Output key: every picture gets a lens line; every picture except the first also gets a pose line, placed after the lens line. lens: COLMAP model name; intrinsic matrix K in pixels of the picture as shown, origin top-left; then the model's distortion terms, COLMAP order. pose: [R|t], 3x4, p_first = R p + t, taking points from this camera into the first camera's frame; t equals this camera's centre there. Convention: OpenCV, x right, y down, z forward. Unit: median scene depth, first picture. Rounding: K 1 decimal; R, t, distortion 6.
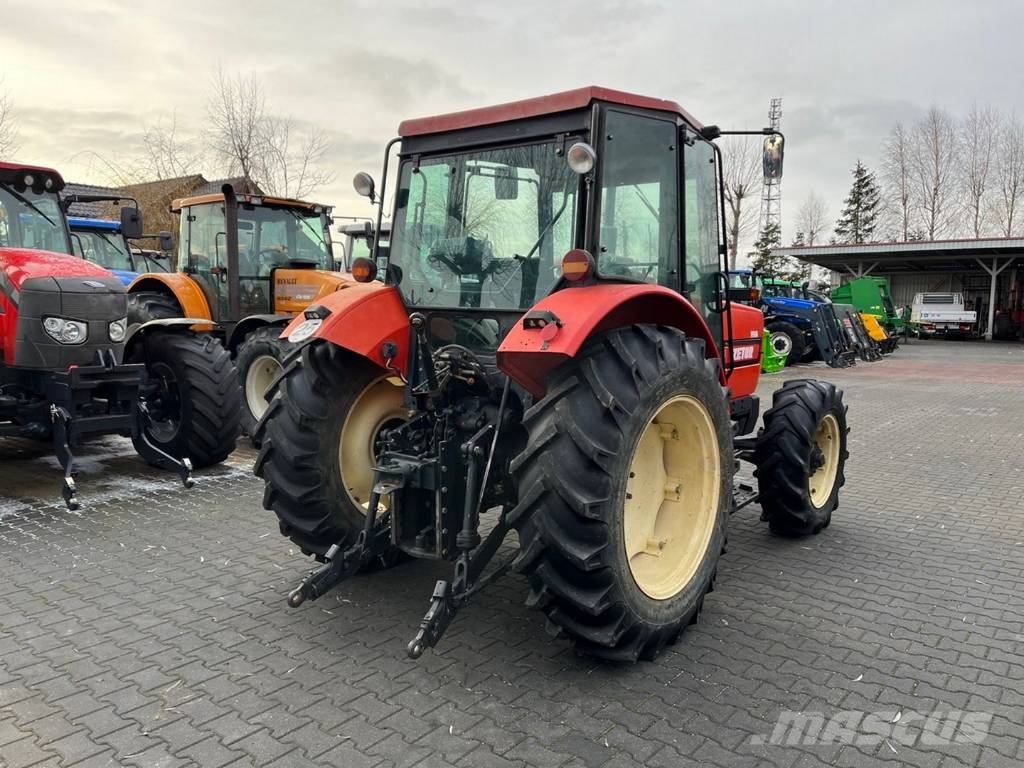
lens RADIAL K [[770.7, 0, 513.9], [0, 770.7, 385.3], [0, 0, 1]] dist [0.087428, -0.104782]
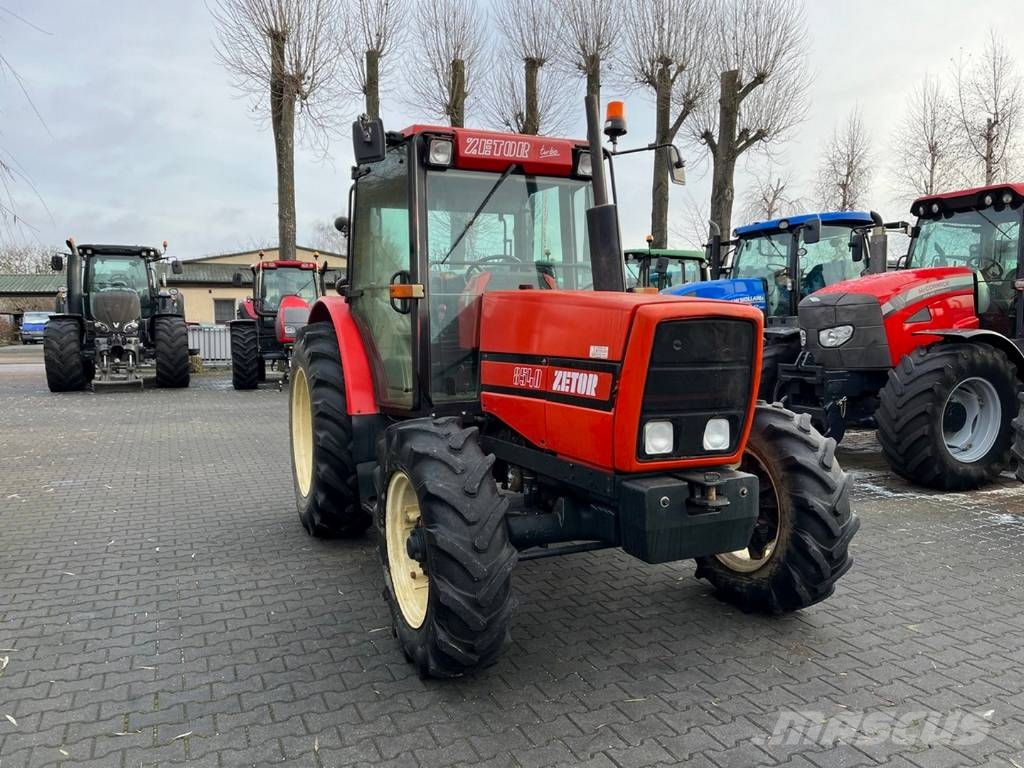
lens RADIAL K [[772.2, 0, 520.9], [0, 772.2, 386.7], [0, 0, 1]] dist [0.084831, -0.097441]
pose [[-0.459609, 0.064593, -0.885769, 1.123315], [-0.092235, 0.988487, 0.119942, -0.141542], [0.883319, 0.136826, -0.448360, 1.681159]]
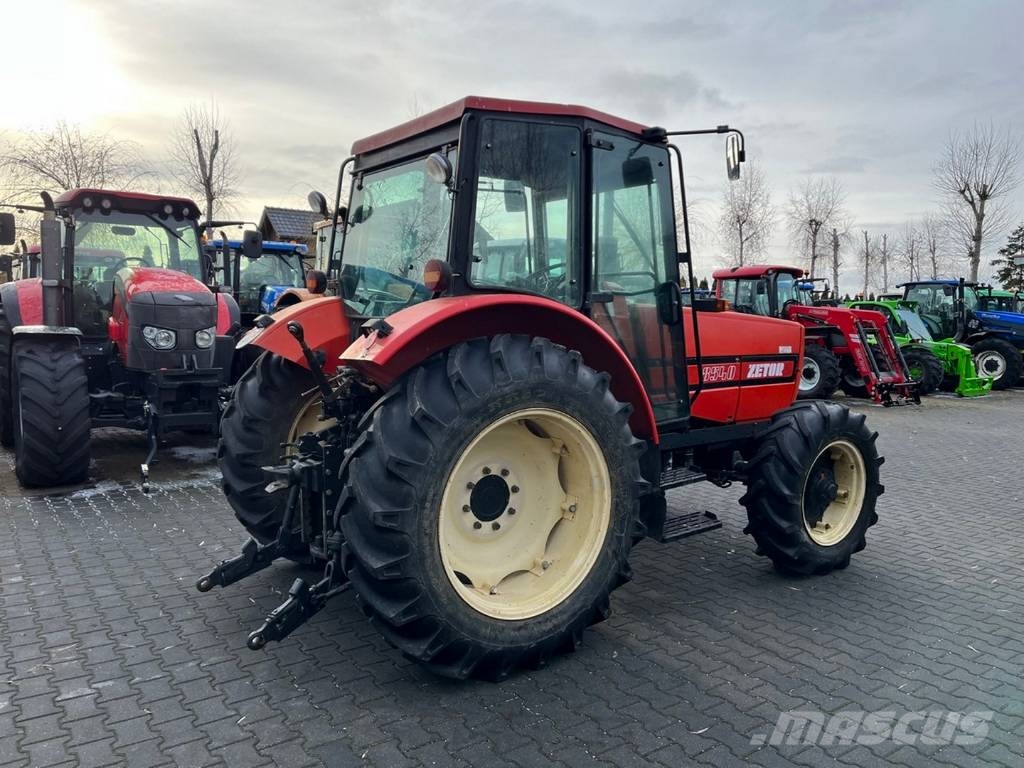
lens RADIAL K [[768.7, 0, 514.9], [0, 768.7, 382.4], [0, 0, 1]] dist [0.081582, -0.089439]
pose [[0.960681, 0.027142, -0.276325, 0.363551], [-0.033174, 0.999302, -0.017179, -0.001968], [0.275666, 0.025670, 0.960911, 0.057508]]
